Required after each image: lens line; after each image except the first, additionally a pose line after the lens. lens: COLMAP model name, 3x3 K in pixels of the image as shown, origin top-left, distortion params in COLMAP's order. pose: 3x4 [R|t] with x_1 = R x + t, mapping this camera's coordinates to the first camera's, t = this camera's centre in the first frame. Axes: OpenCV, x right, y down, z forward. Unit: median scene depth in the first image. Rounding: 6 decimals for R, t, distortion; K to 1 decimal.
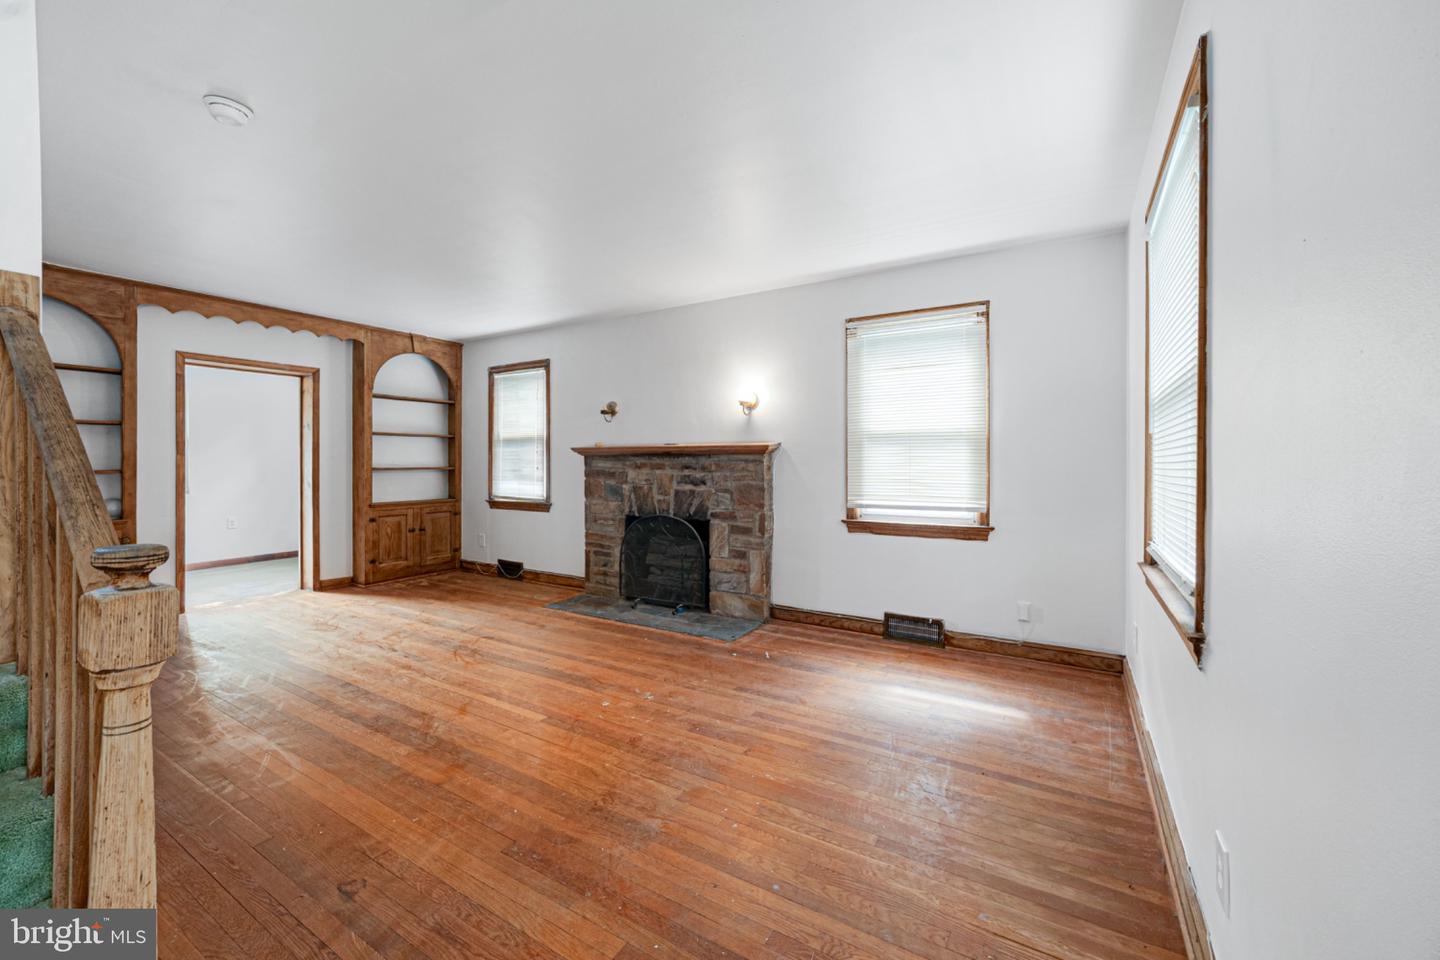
lens RADIAL K [[576.1, 0, 718.6], [0, 576.1, 466.0], [0, 0, 1]] dist [0.009572, 0.000038]
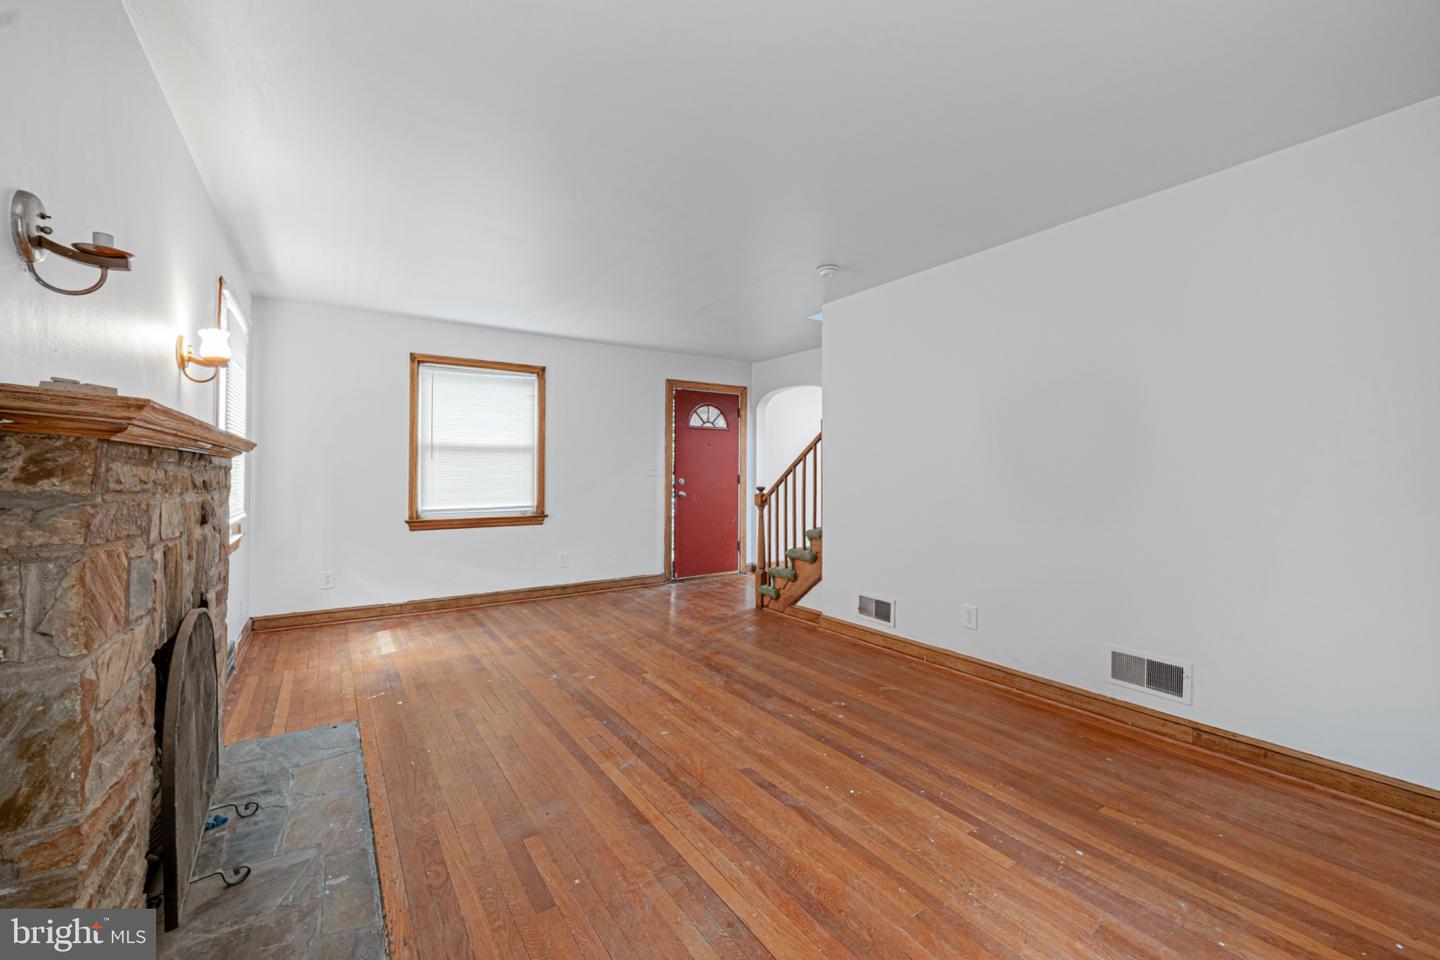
lens RADIAL K [[576.1, 0, 716.2], [0, 576.1, 474.1], [0, 0, 1]] dist [0.009572, 0.000038]
pose [[-0.907129, -0.002217, 0.420847, -0.863011], [0.000484, 0.999980, 0.006312, -0.007666], [-0.420852, 0.005930, -0.907110, 1.836974]]
